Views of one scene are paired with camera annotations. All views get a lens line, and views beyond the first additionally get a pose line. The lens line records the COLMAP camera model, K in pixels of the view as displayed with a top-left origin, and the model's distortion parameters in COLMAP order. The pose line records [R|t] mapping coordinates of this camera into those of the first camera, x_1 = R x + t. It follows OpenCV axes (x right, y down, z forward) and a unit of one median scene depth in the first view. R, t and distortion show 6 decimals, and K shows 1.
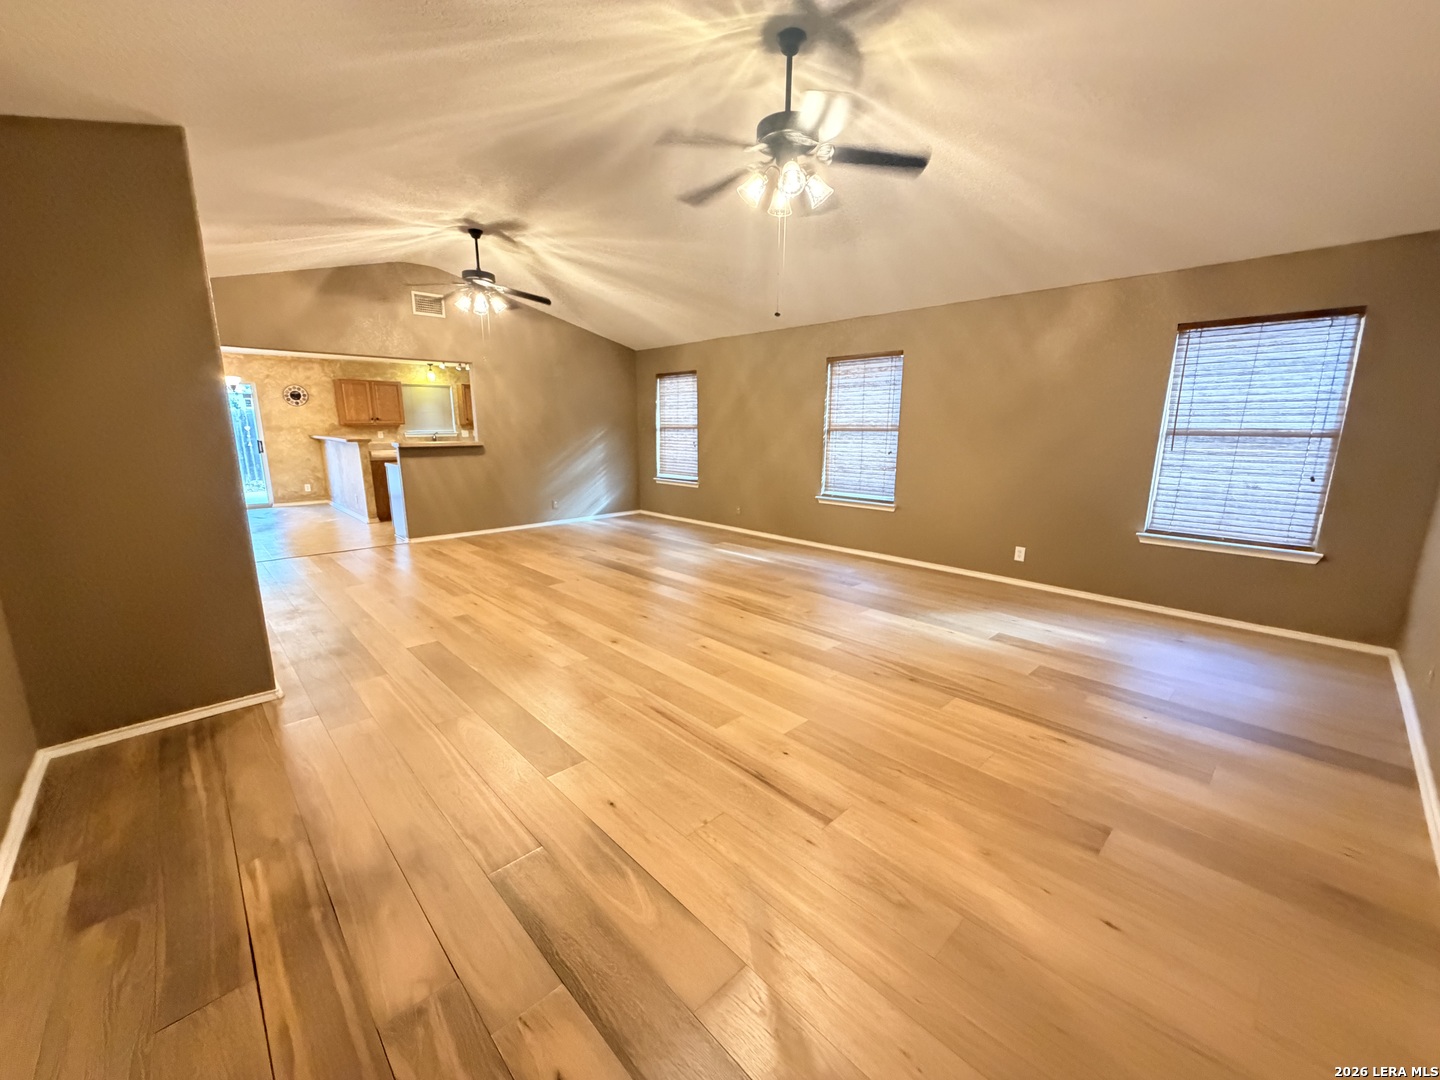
lens RADIAL K [[575.7, 0, 719.7], [0, 575.7, 540.0], [0, 0, 1]] dist [0.000812, 0.000316]
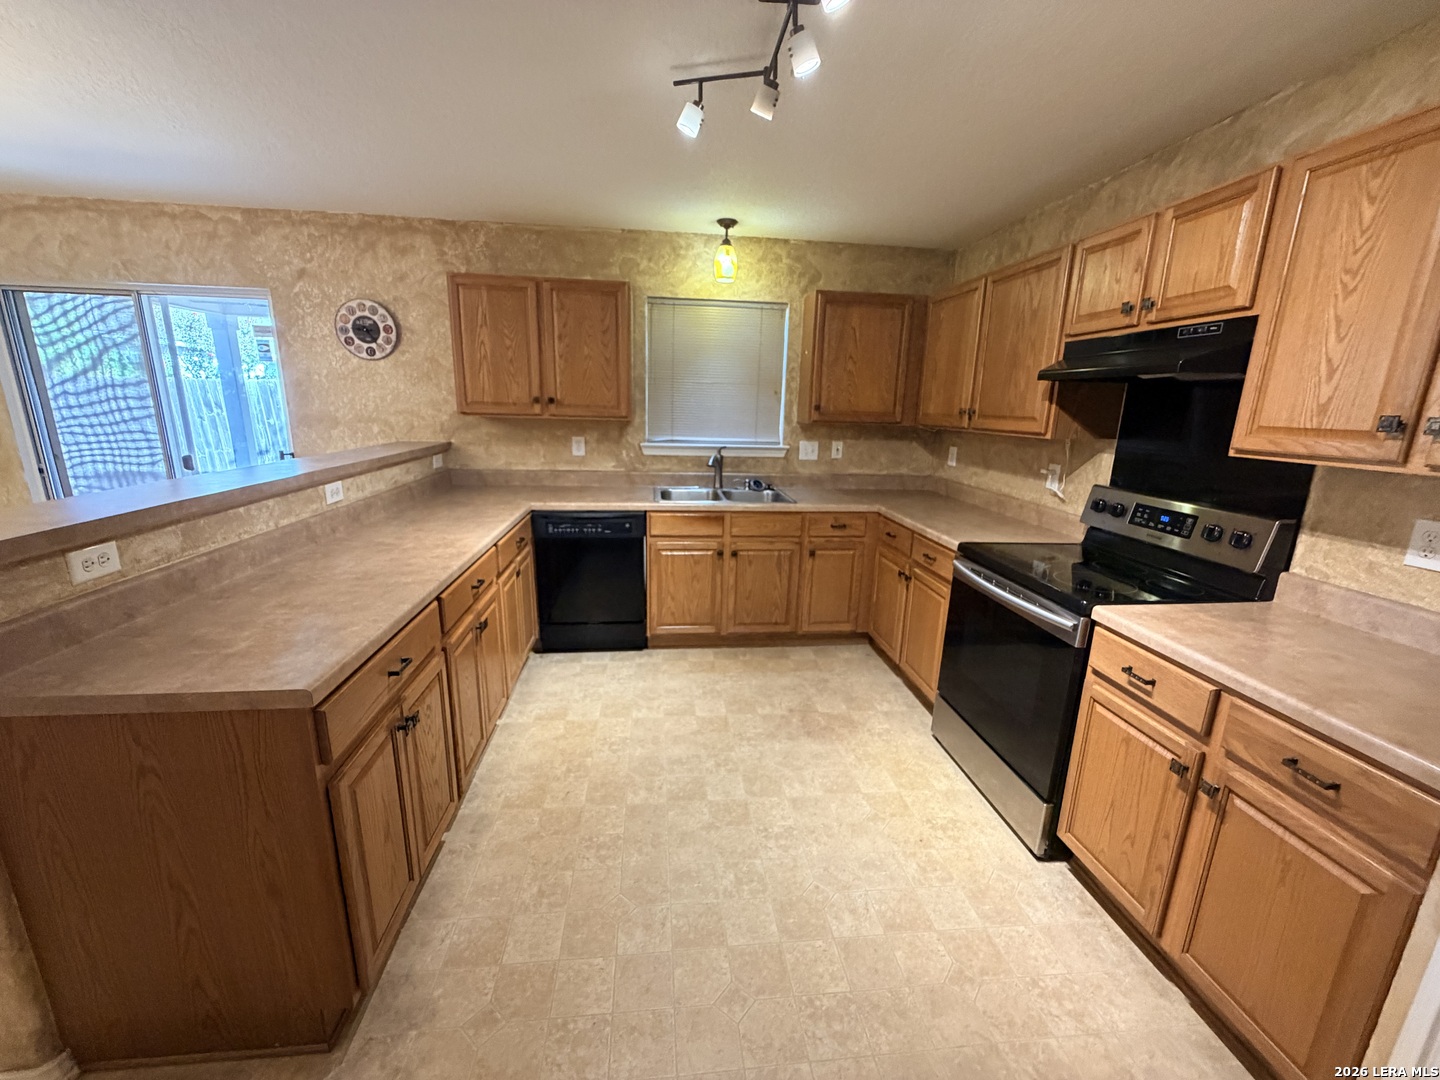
lens RADIAL K [[575.7, 0, 716.5], [0, 575.7, 538.5], [0, 0, 1]] dist [0.000812, 0.000316]
pose [[0.793925, 0.158234, -0.587065, -0.331191], [-0.147069, 0.986848, 0.067099, -0.175753], [0.589962, 0.033068, 0.806754, 0.827425]]
